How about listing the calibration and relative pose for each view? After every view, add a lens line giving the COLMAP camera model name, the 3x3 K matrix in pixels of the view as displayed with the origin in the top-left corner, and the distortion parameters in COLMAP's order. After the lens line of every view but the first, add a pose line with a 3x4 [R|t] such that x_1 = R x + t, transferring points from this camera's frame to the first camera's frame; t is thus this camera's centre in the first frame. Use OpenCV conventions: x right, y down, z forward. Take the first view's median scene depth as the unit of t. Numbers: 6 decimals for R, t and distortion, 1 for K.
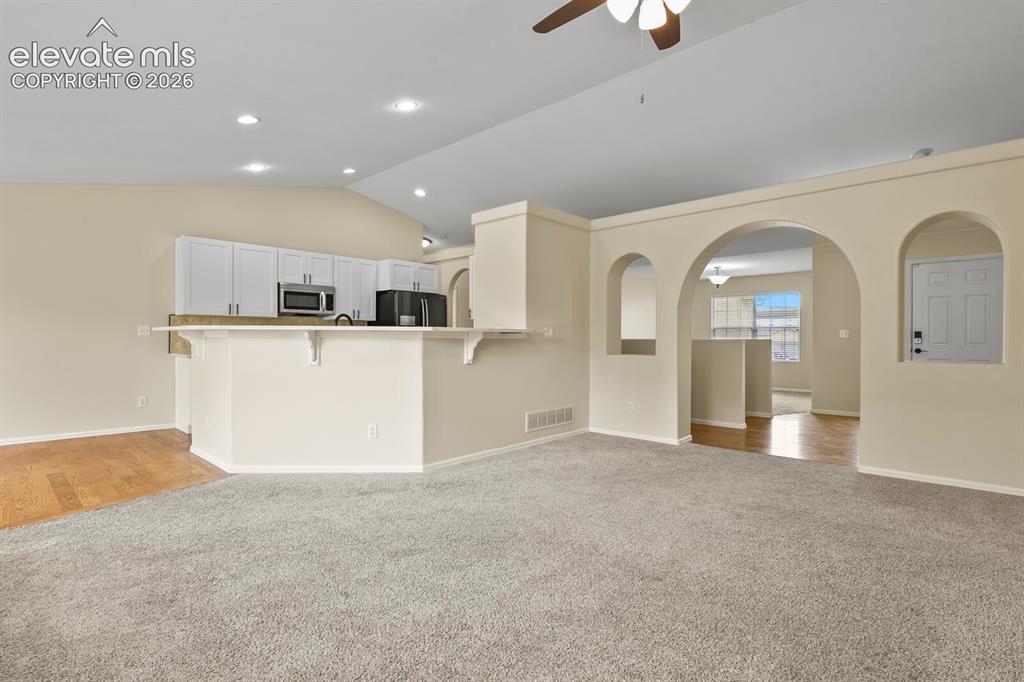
lens RADIAL K [[497.3, 0, 514.9], [0, 497.3, 340.6], [0, 0, 1]] dist [-0.006425, -0.002892]
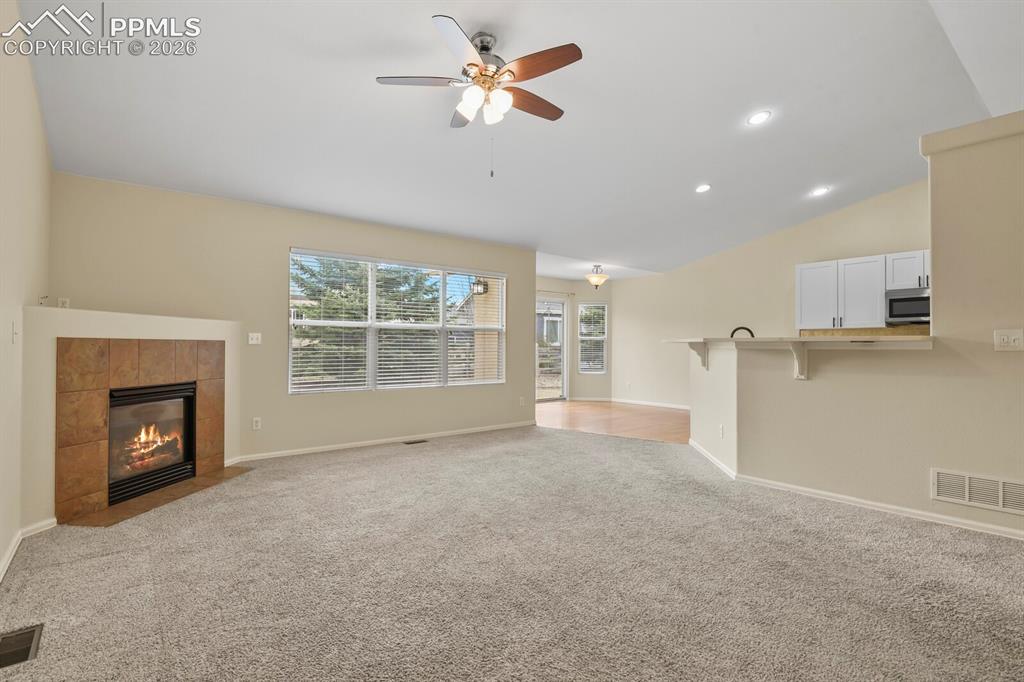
lens RADIAL K [[497.3, 0, 515.0], [0, 497.3, 343.5], [0, 0, 1]] dist [-0.006425, -0.002892]
pose [[-0.140920, -0.009397, -0.989976, 0.536534], [-0.009979, 0.999918, -0.008071, -0.001653], [0.989971, 0.008742, -0.141002, 0.420242]]
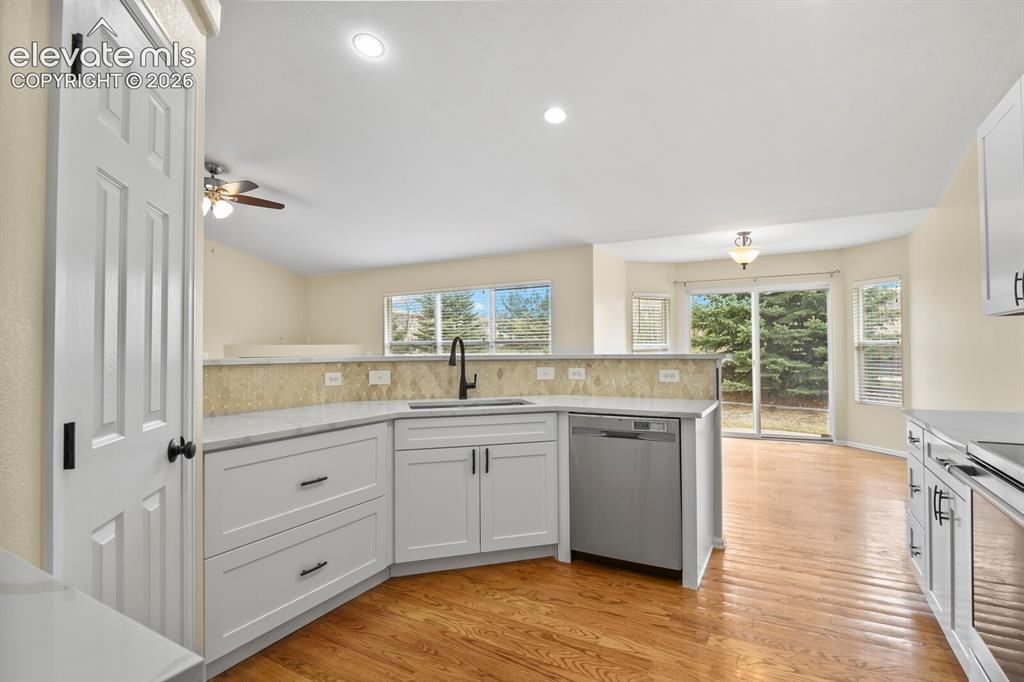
lens RADIAL K [[497.3, 0, 518.2], [0, 497.3, 340.8], [0, 0, 1]] dist [-0.006425, -0.002892]
pose [[-0.970454, -0.001401, -0.241283, -0.164206], [0.002765, 0.999853, -0.016930, -0.022526], [0.241271, -0.017097, -0.970307, 1.111883]]
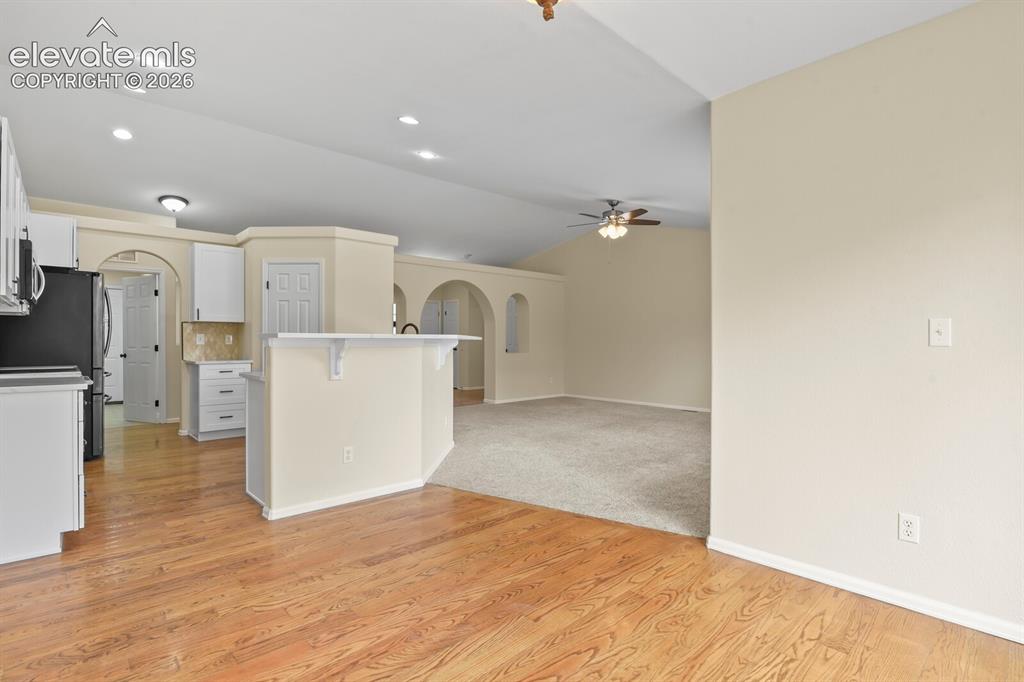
lens RADIAL K [[497.3, 0, 512.2], [0, 497.3, 340.6], [0, 0, 1]] dist [-0.006425, -0.002892]
pose [[0.083032, 0.000289, 0.996547, -0.907119], [0.003042, 0.999995, -0.000543, -0.009366], [-0.996542, 0.003076, 0.083031, 0.441748]]
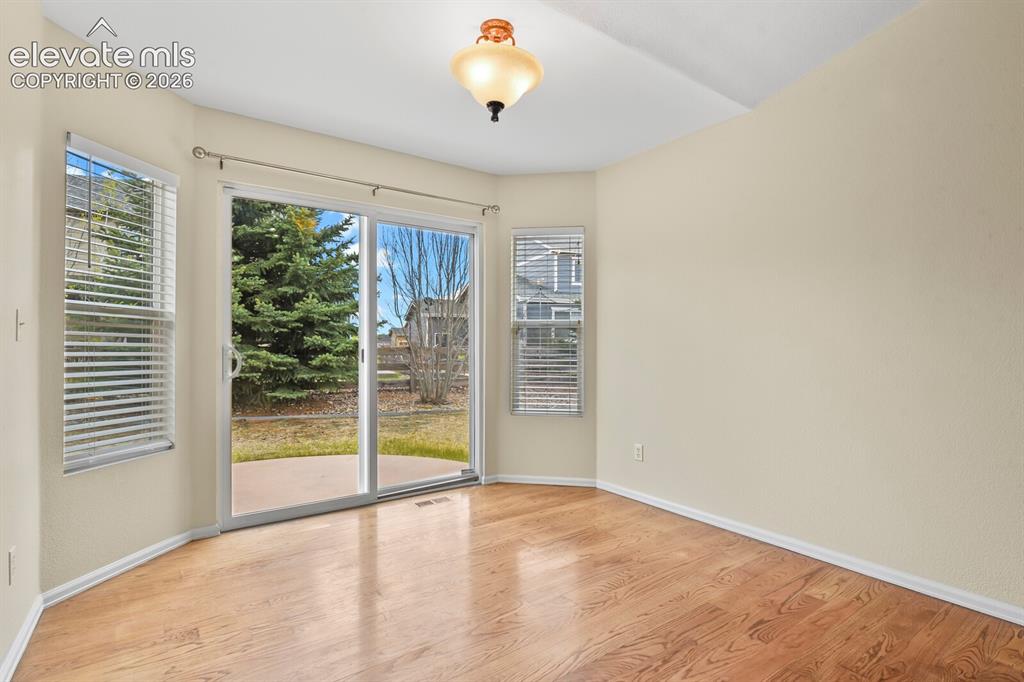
lens RADIAL K [[497.3, 0, 511.8], [0, 497.3, 337.1], [0, 0, 1]] dist [-0.006425, -0.002892]
pose [[-0.209691, -0.016532, -0.977628, -0.395920], [-0.004140, 0.999863, -0.016020, -0.005035], [0.977759, 0.000688, -0.209731, 0.520210]]
